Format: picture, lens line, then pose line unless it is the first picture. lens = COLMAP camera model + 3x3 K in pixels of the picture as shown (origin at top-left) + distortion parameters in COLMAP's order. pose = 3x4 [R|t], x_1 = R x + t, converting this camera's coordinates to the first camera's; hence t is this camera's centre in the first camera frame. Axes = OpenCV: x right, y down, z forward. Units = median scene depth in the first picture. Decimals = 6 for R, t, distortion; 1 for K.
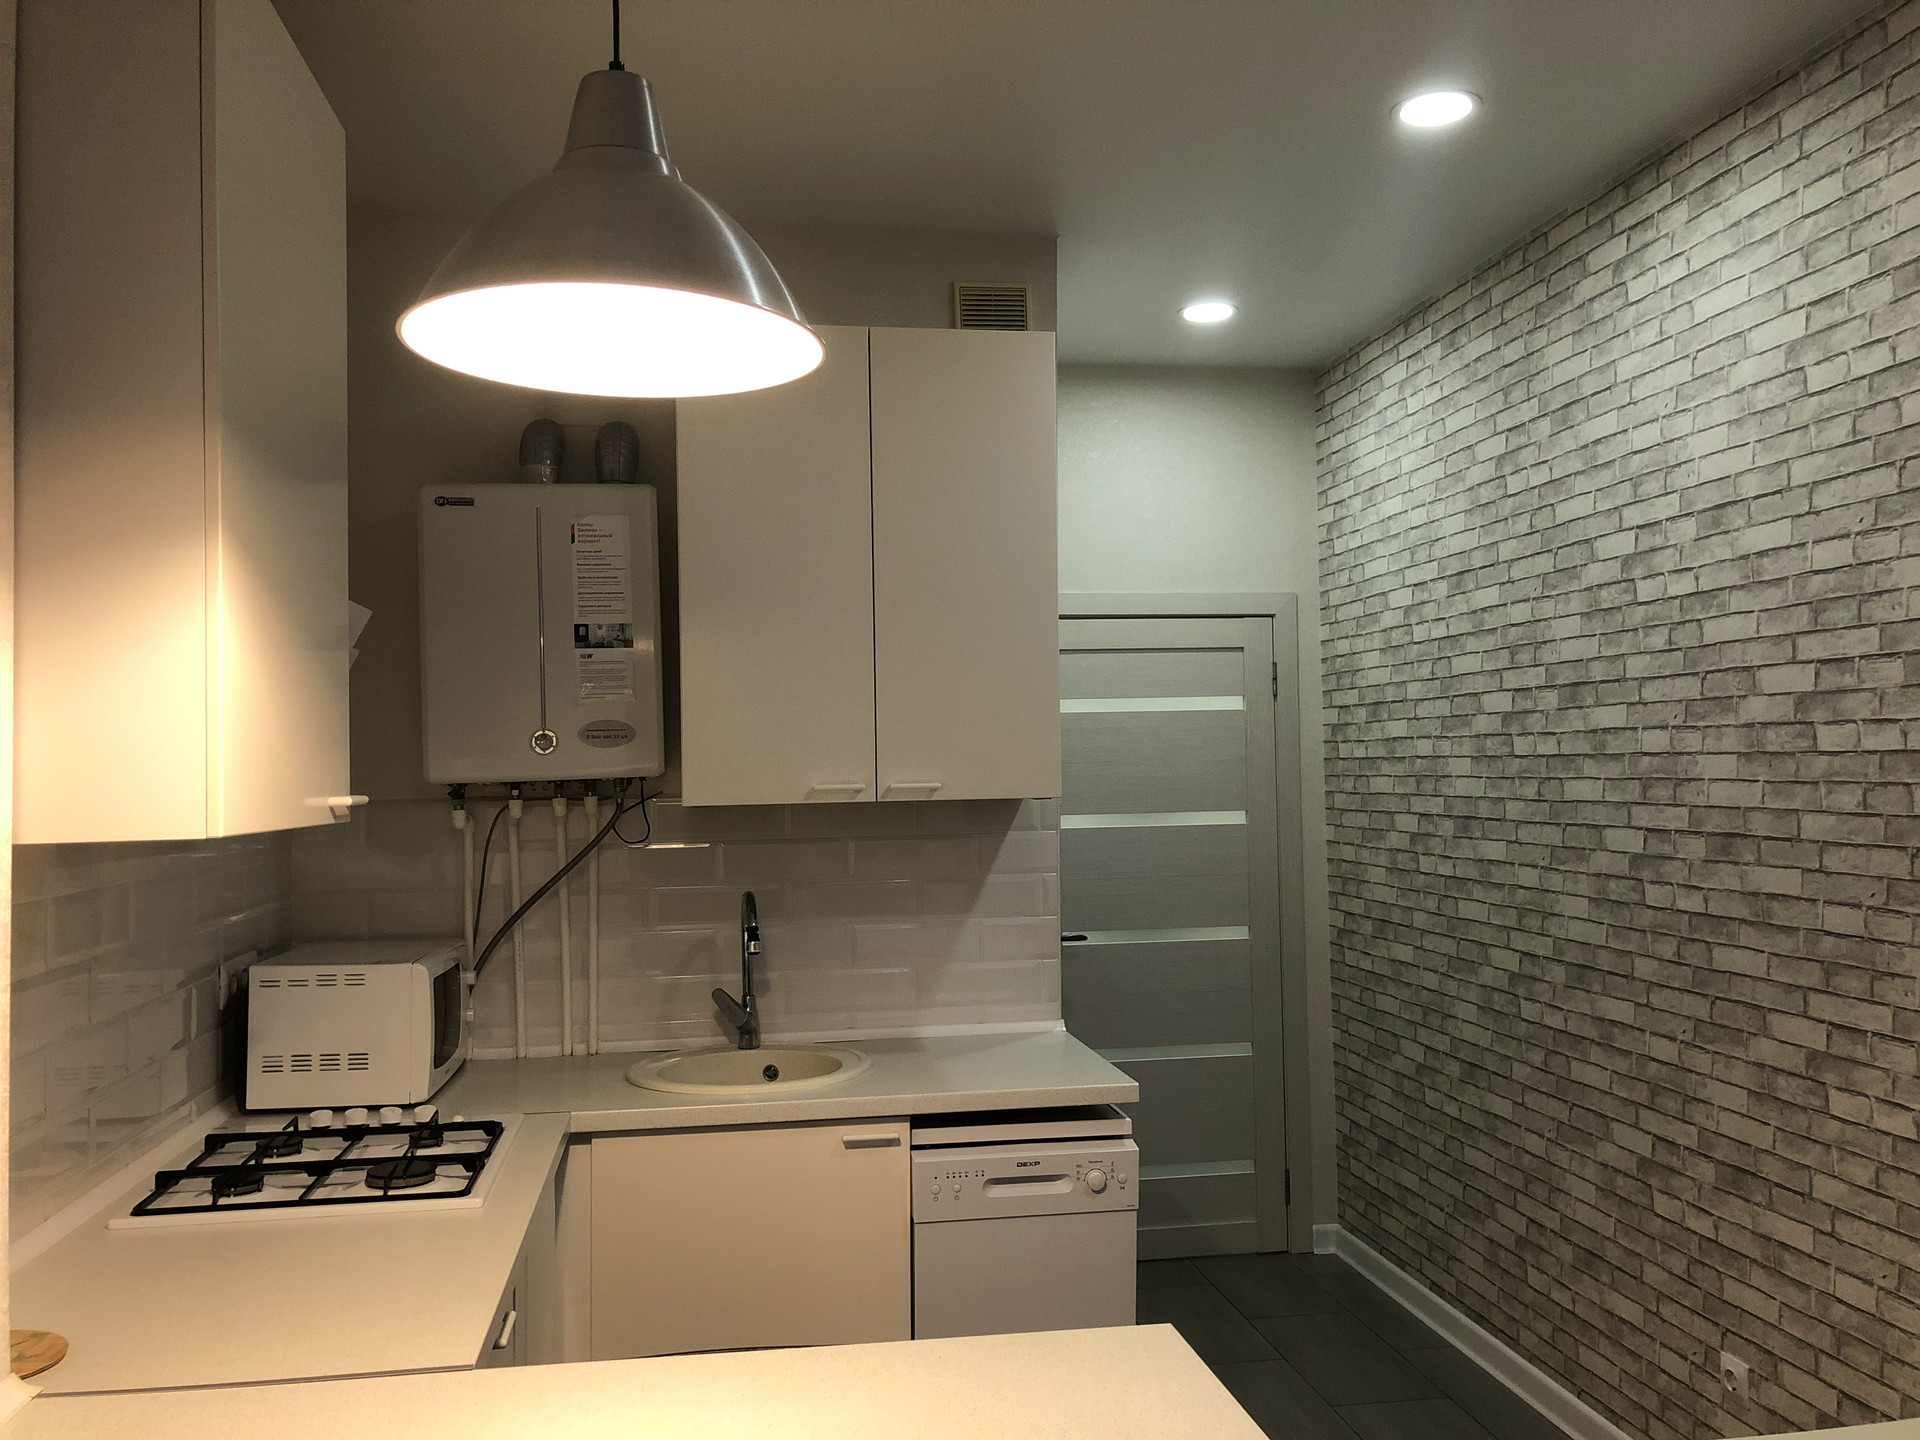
lens RADIAL K [[1563.1, 0, 954.3], [0, 1563.1, 696.6], [0, 0, 1]] dist [0.036171, -0.035210]
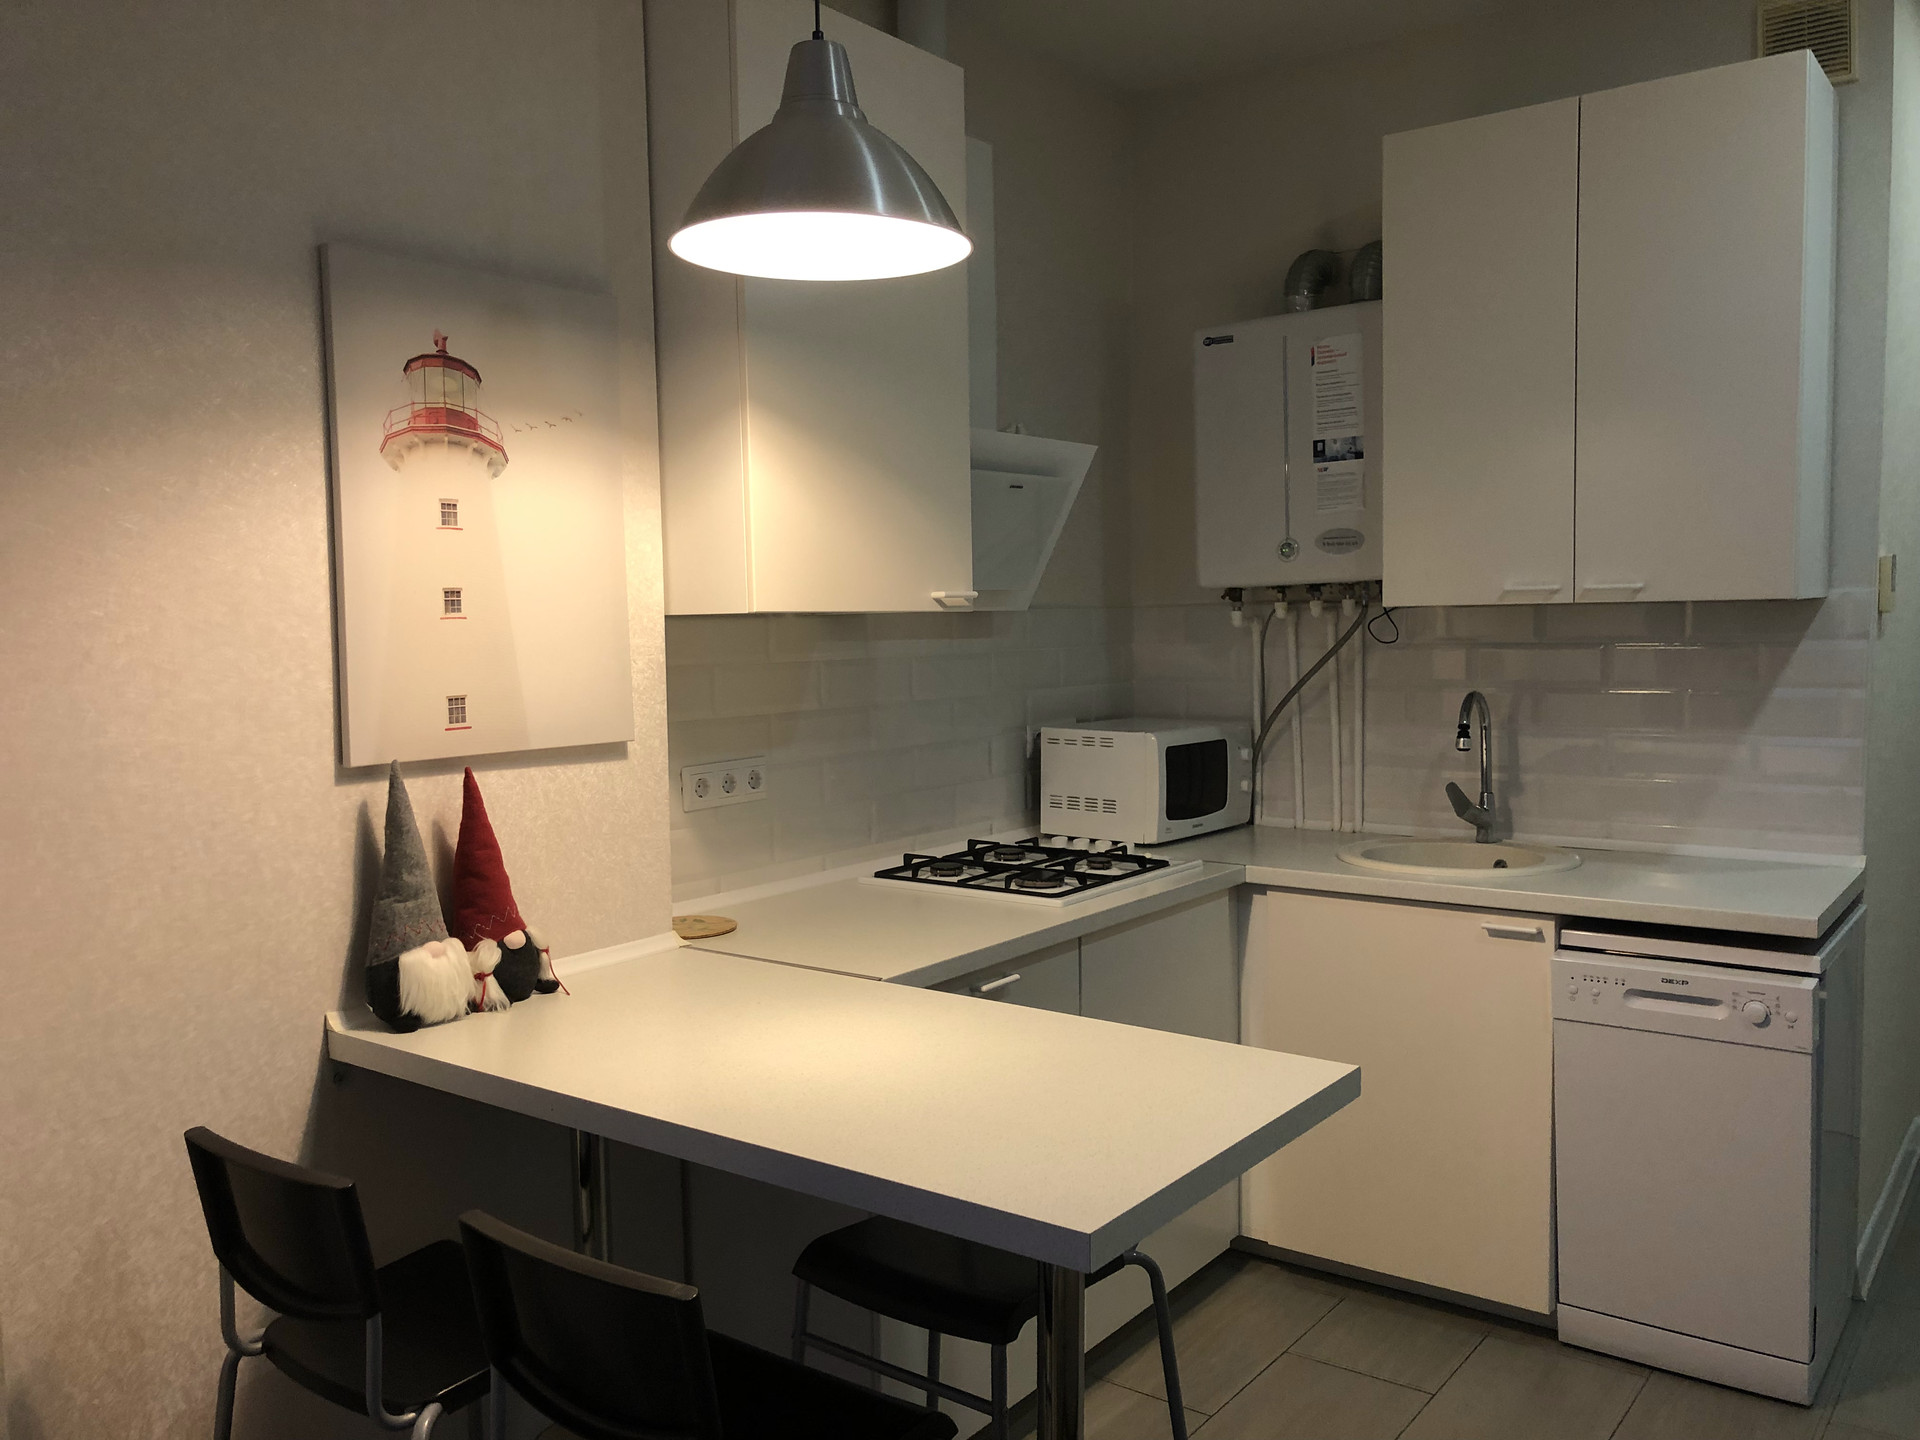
lens RADIAL K [[1563.1, 0, 943.6], [0, 1563.1, 721.8], [0, 0, 1]] dist [0.036171, -0.035210]
pose [[0.696849, 0.053904, -0.715189, 0.372938], [0.038830, 0.992874, 0.112668, 0.015318], [0.716166, -0.106283, 0.689790, 0.037763]]
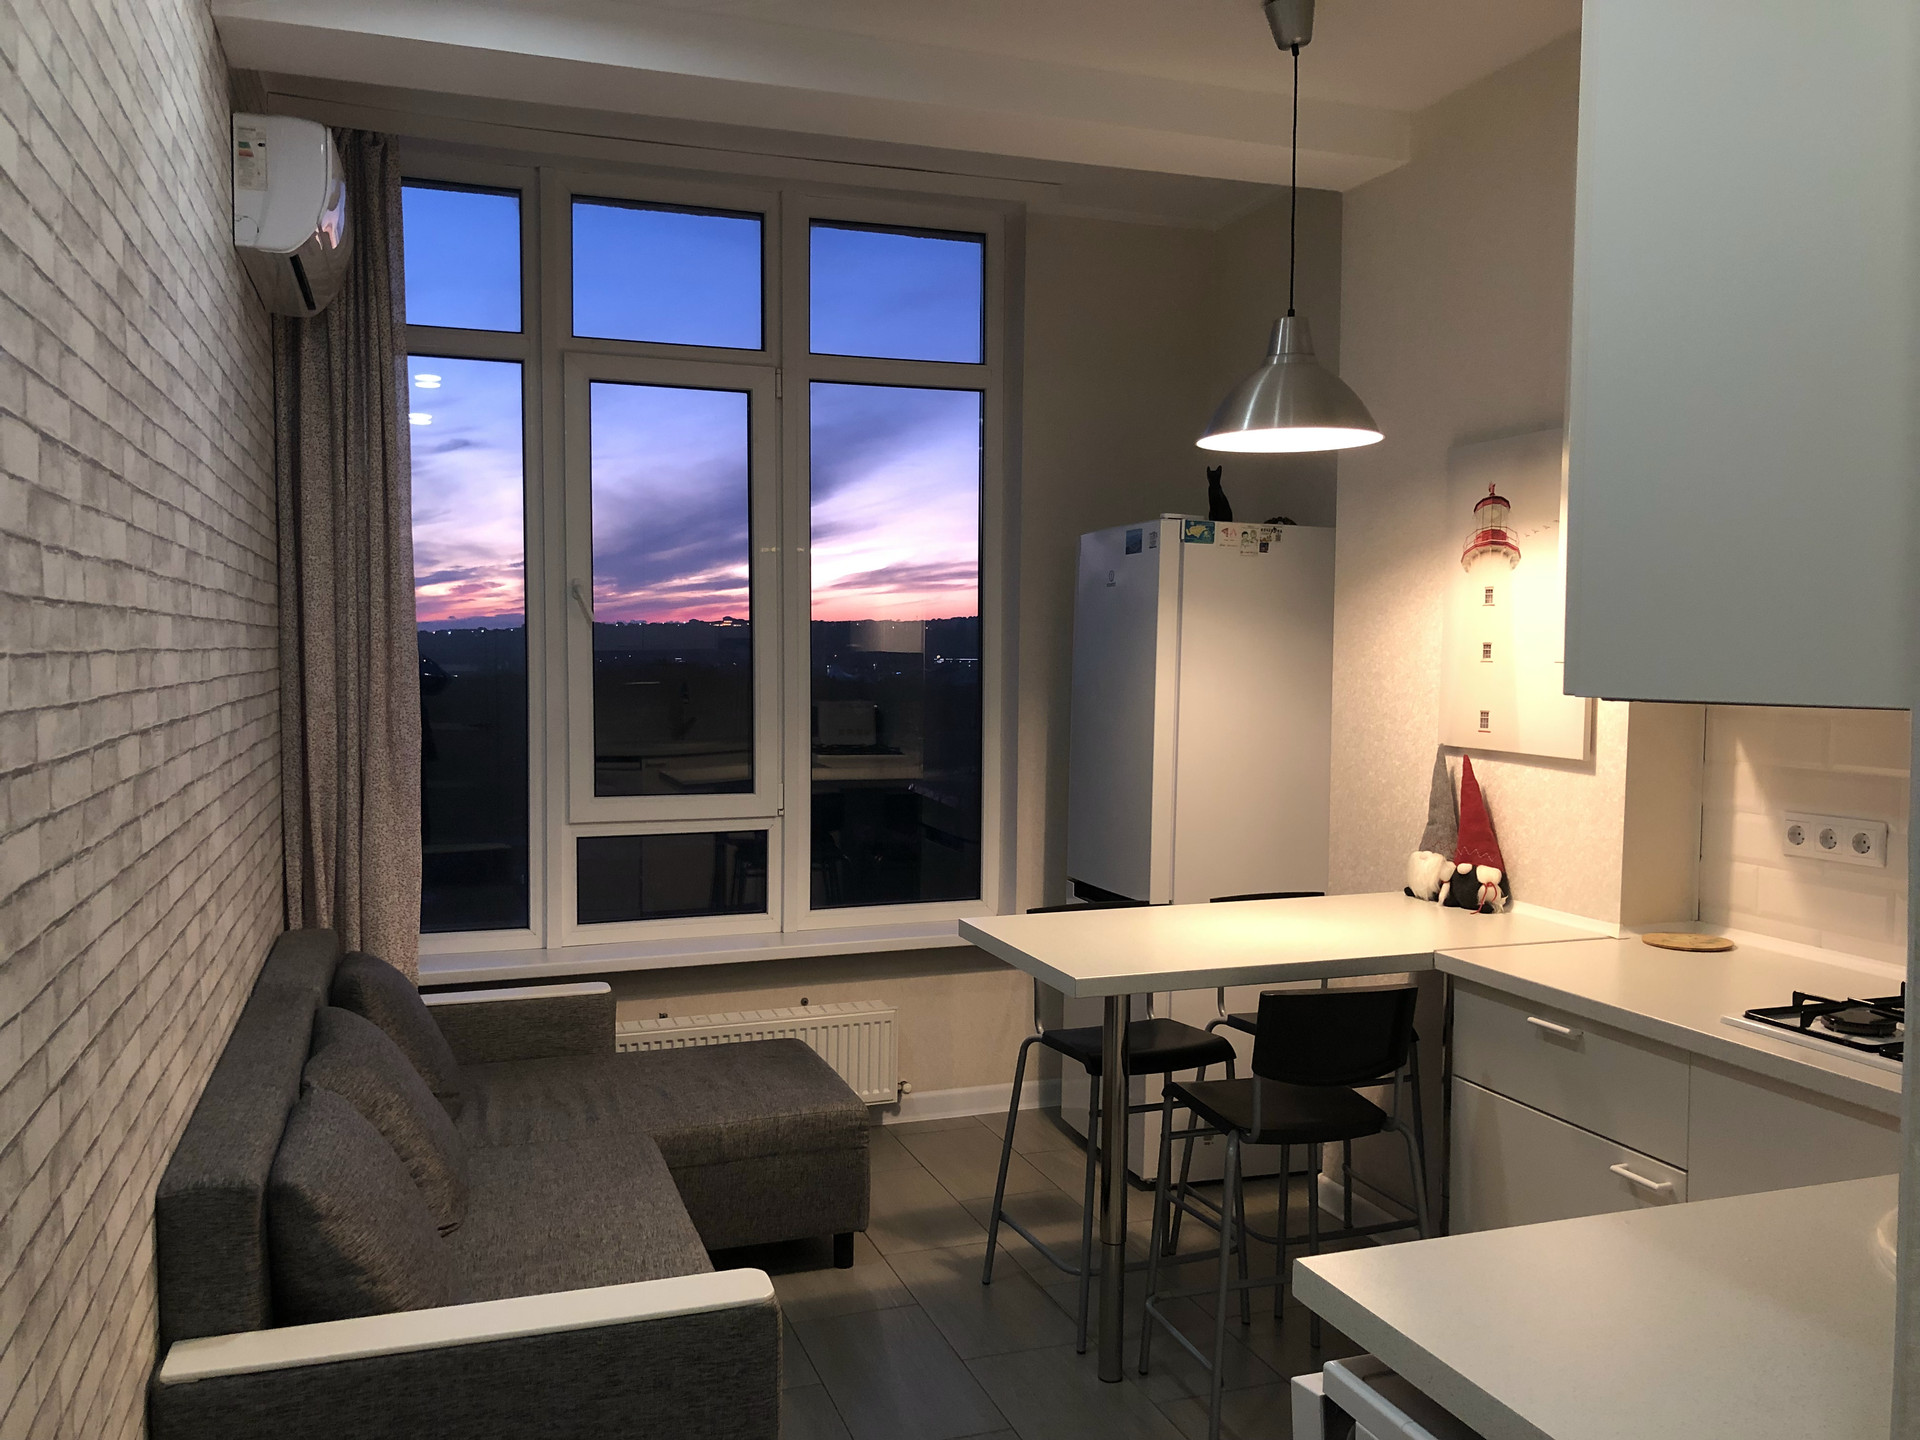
lens RADIAL K [[1563.1, 0, 960.3], [0, 1563.1, 713.3], [0, 0, 1]] dist [0.036171, -0.035210]
pose [[-0.981599, 0.024979, -0.189311, 0.294728], [0.023628, 0.999677, 0.009390, 0.056179], [0.189484, 0.004744, -0.981872, 1.356950]]
